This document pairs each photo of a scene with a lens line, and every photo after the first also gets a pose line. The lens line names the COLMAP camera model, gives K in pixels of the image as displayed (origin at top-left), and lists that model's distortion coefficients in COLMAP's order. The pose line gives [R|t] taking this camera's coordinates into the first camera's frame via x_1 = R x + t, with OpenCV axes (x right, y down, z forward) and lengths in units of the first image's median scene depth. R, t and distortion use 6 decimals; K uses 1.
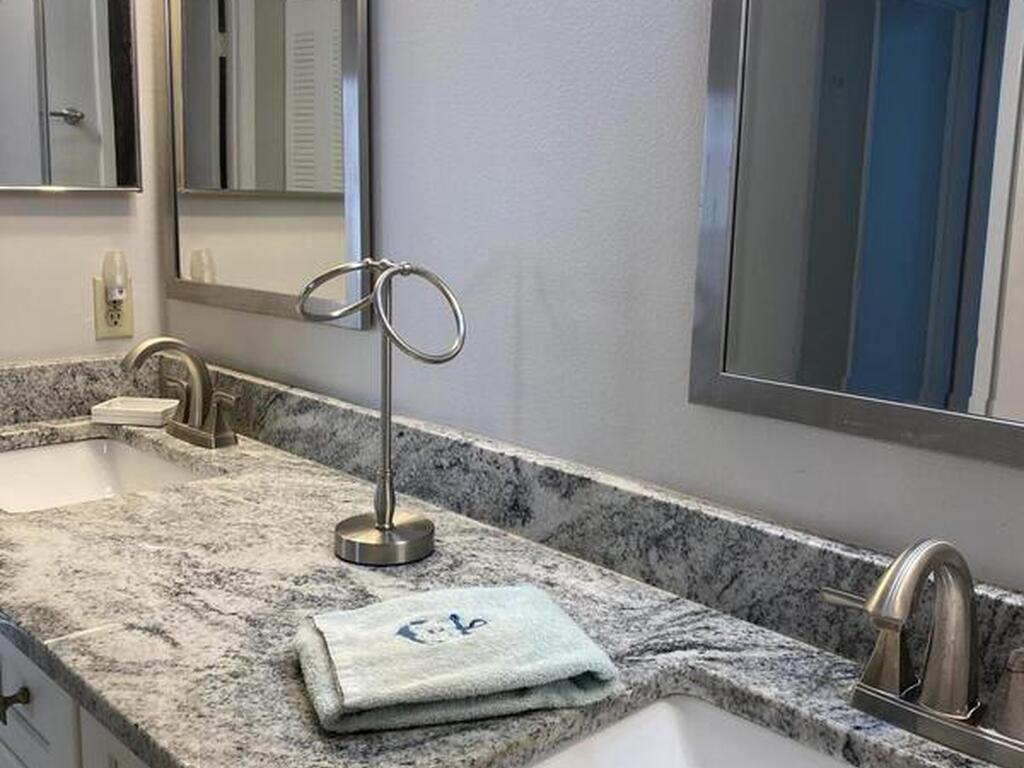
lens RADIAL K [[1069.9, 0, 512.0], [0, 1069.9, 384.0], [0, 0, 1]] dist [0.188055, -0.479578]
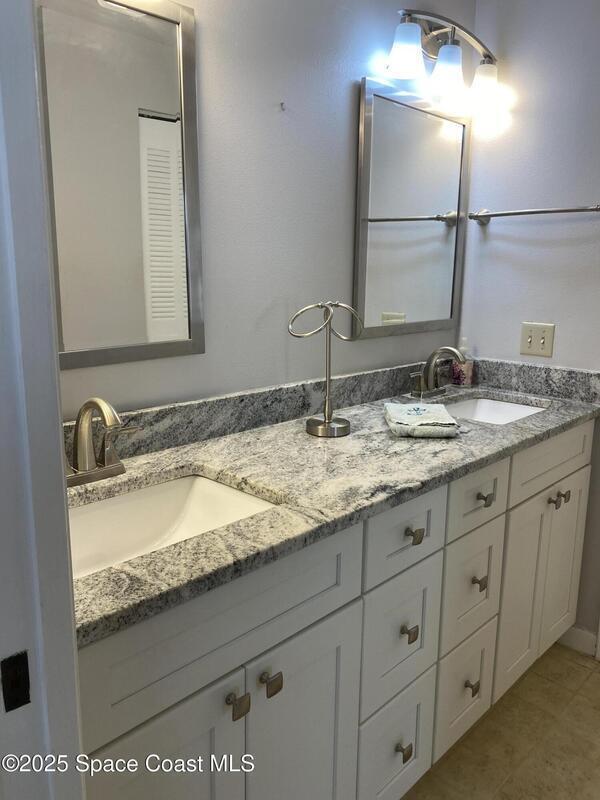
lens RADIAL K [[610.2, 0, 300.0], [0, 610.2, 400.0], [0, 0, 1]] dist [0.096191, -0.000151]
pose [[-0.059187, -0.226583, 0.972192, -1.304247], [0.167555, 0.957827, 0.233436, -0.212031], [-0.984085, 0.176712, -0.018726, 1.040893]]
